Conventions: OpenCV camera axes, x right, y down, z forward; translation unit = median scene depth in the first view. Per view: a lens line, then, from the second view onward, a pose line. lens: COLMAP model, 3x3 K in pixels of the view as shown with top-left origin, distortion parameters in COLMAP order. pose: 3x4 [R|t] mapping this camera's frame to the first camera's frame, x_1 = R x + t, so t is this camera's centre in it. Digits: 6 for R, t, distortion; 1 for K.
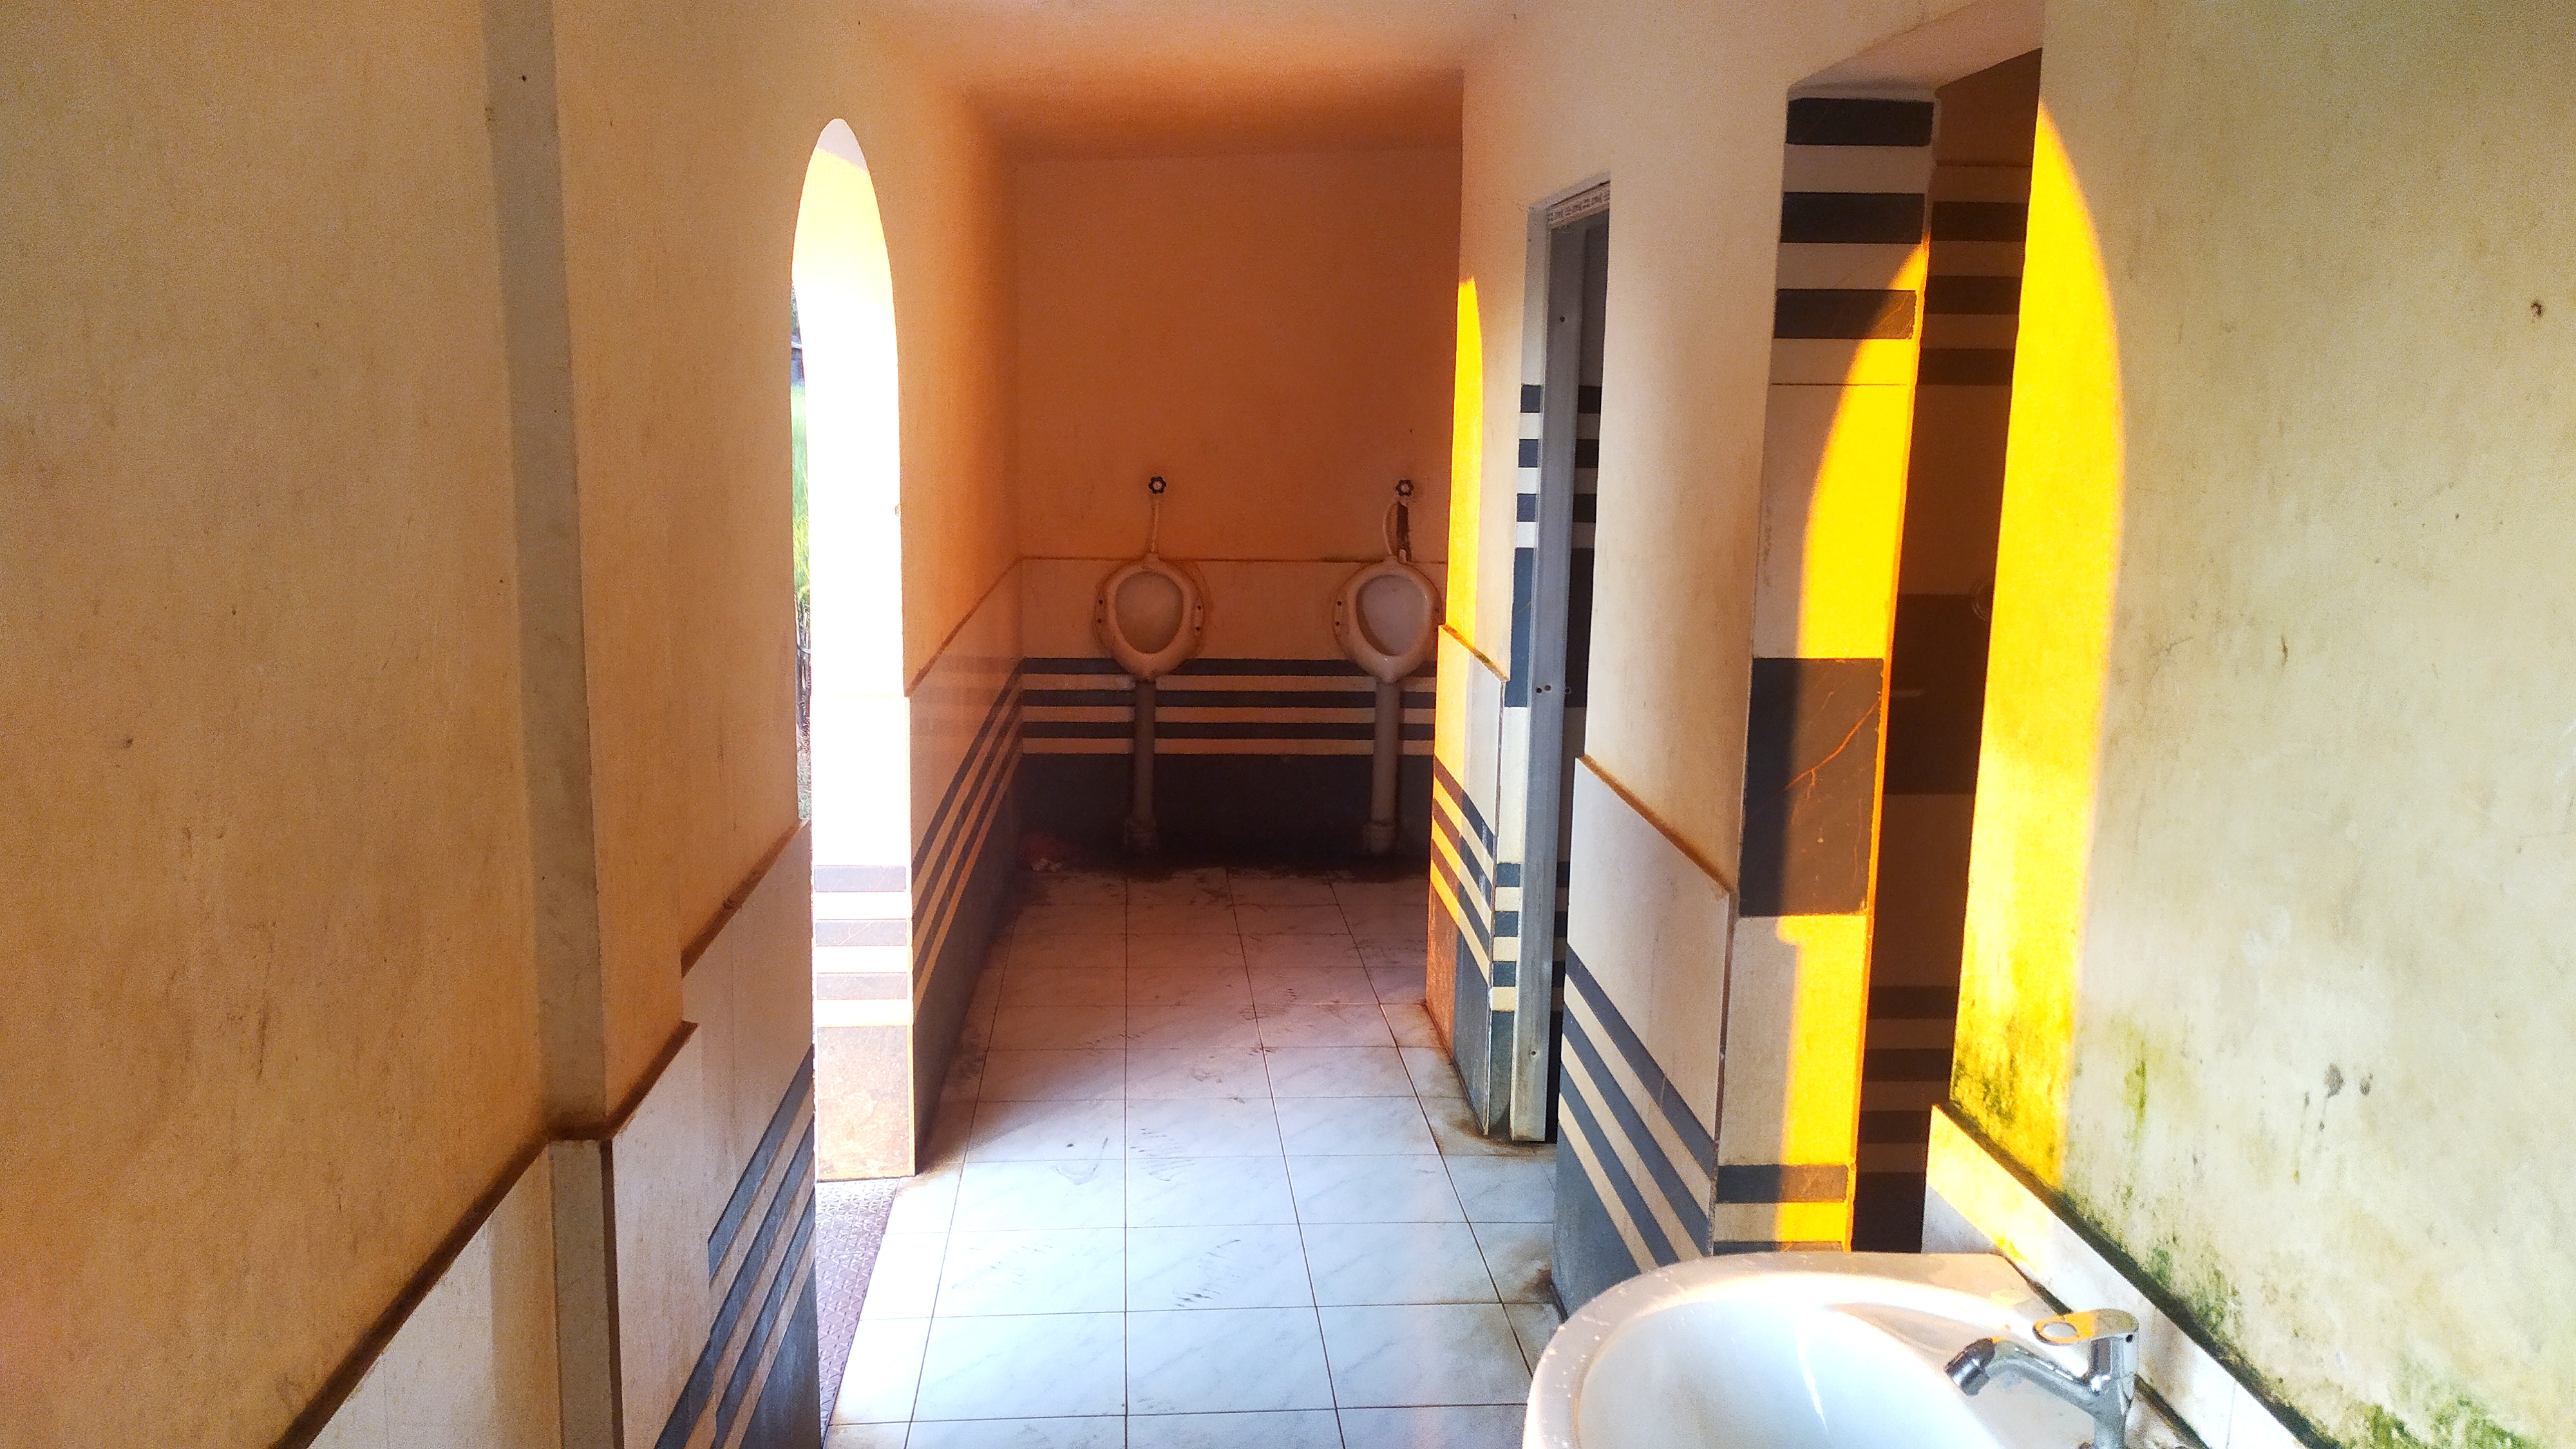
lens RADIAL K [[1934.8, 0, 1301.1], [0, 1934.8, 721.9], [0, 0, 1]] dist [0.064888, 0.000612]
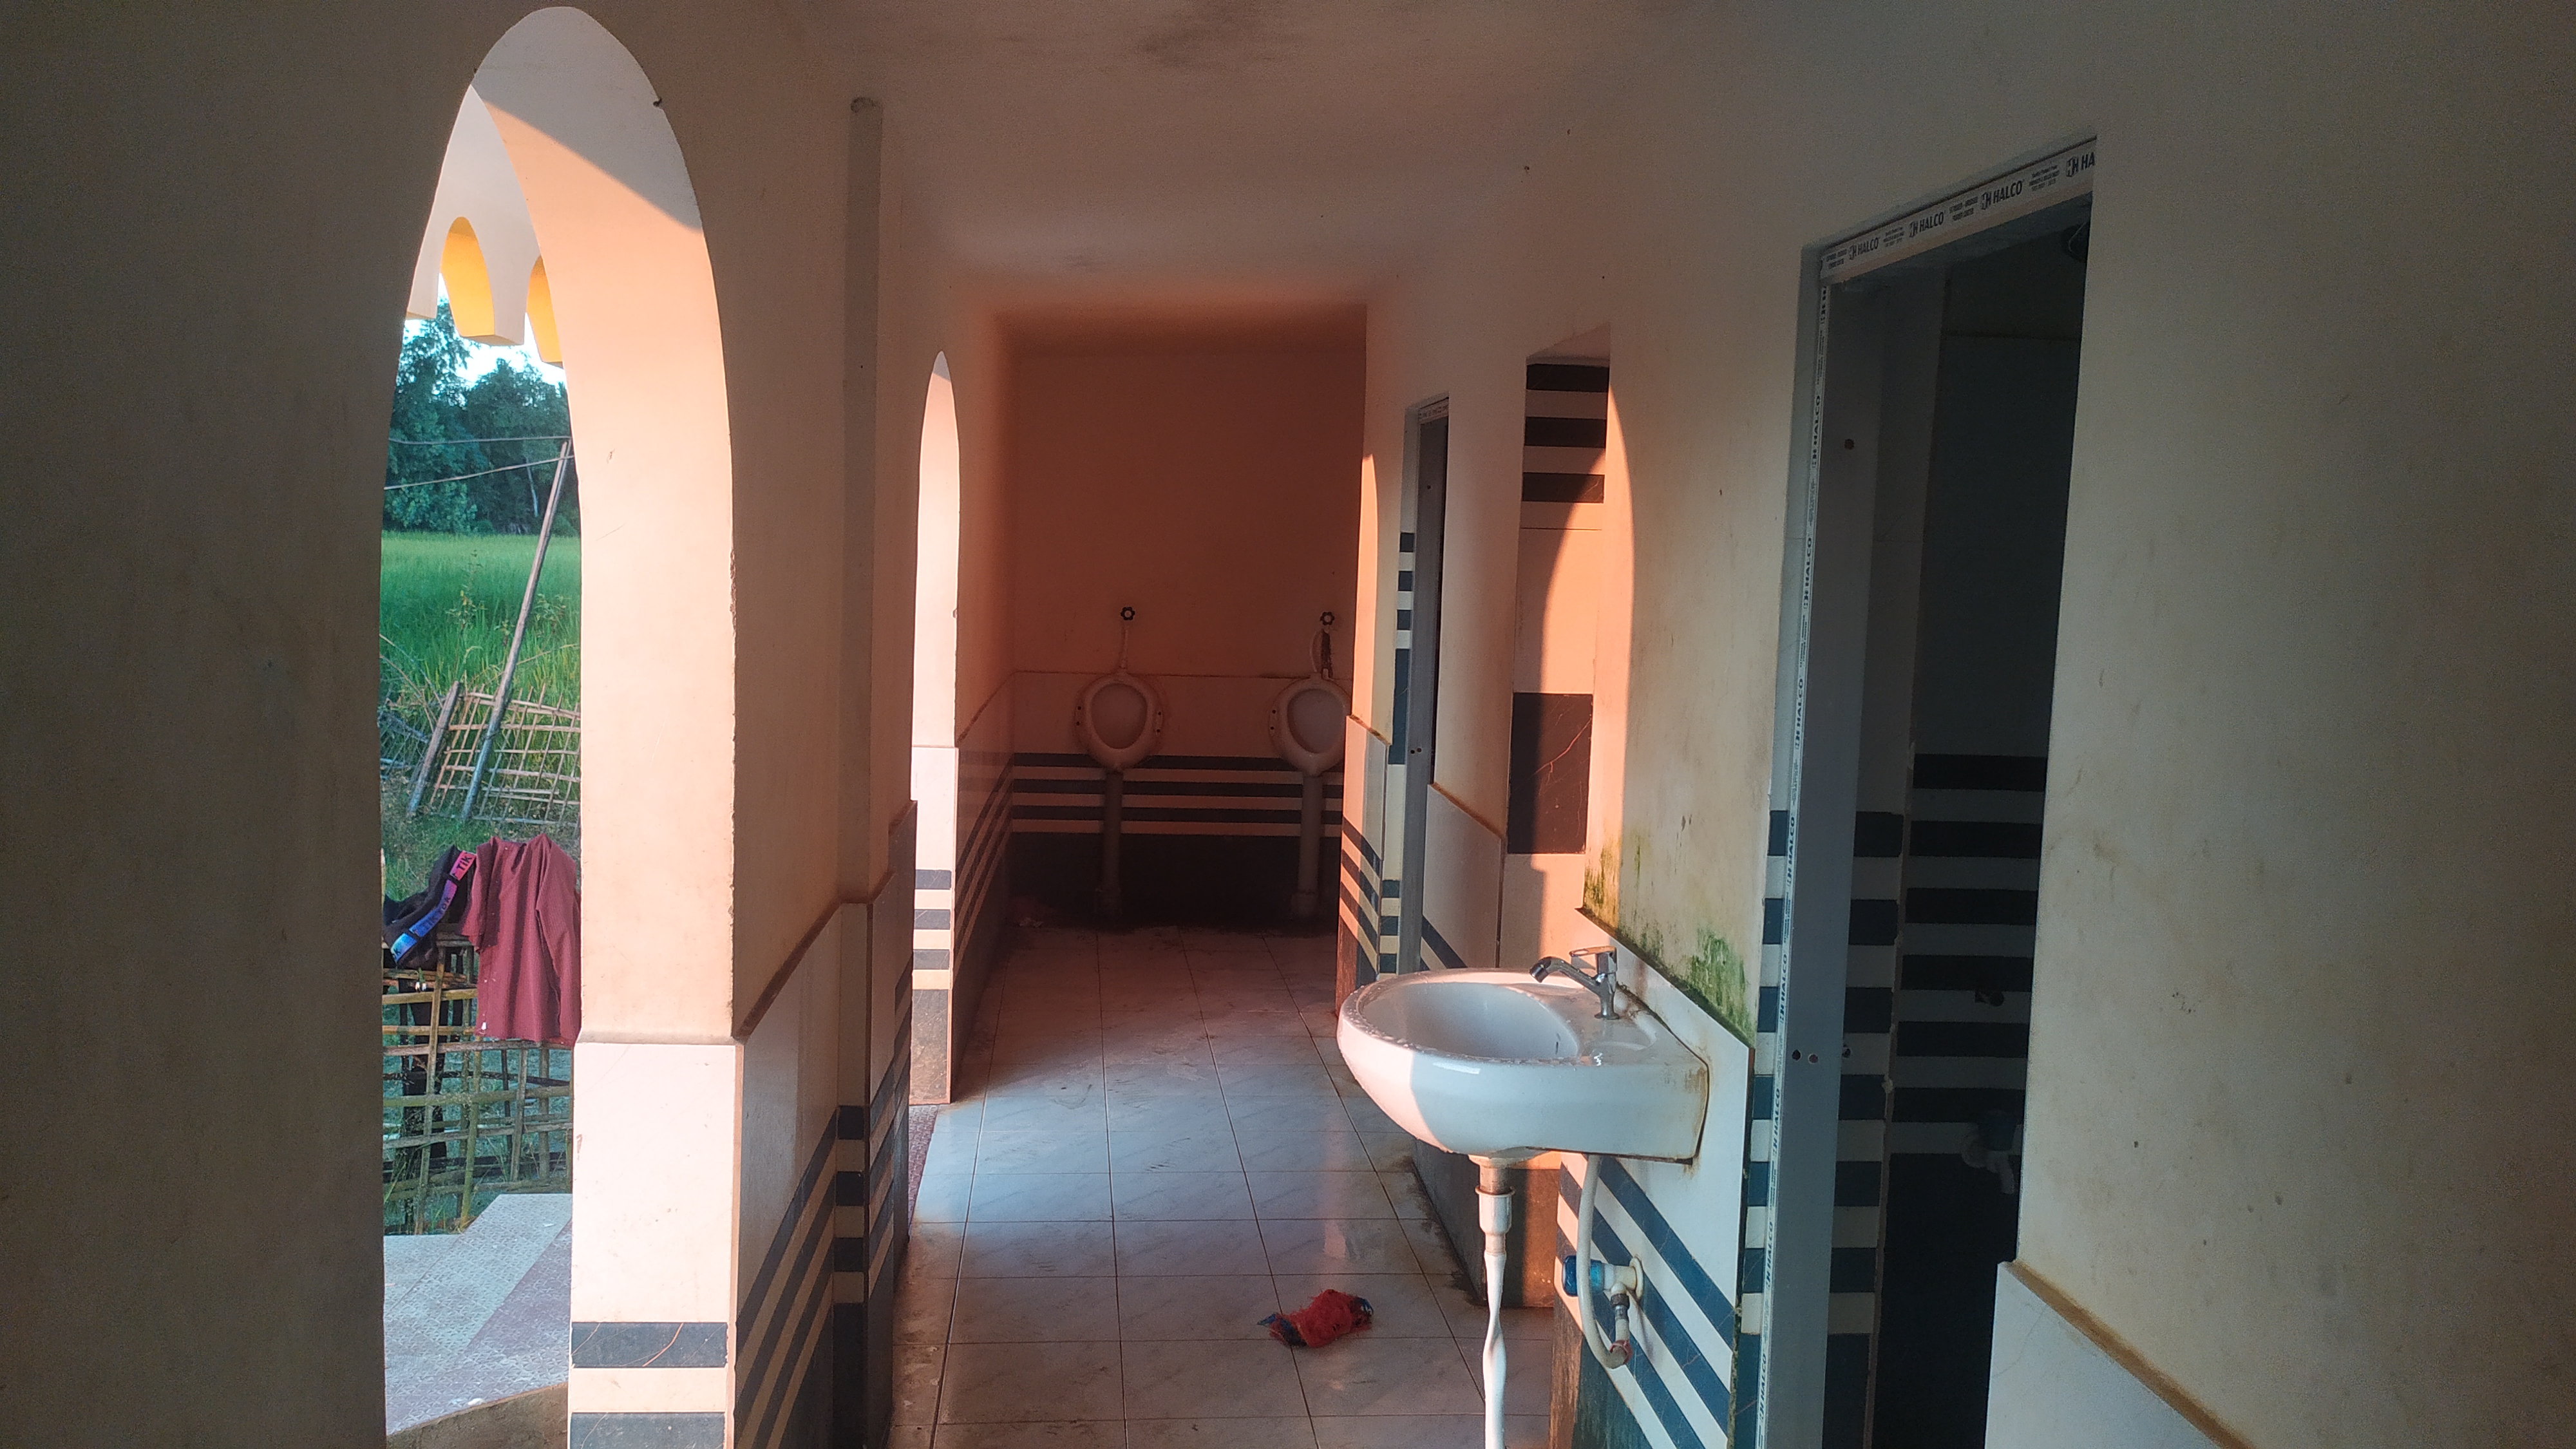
lens RADIAL K [[1960.3, 0, 1278.3], [0, 1960.3, 720.3], [0, 0, 1]] dist [0.063535, -0.068356]
pose [[0.999782, 0.013450, 0.015969, 0.004069], [-0.012063, 0.996391, -0.084016, 0.071231], [-0.017041, 0.083805, 0.996336, -0.349131]]
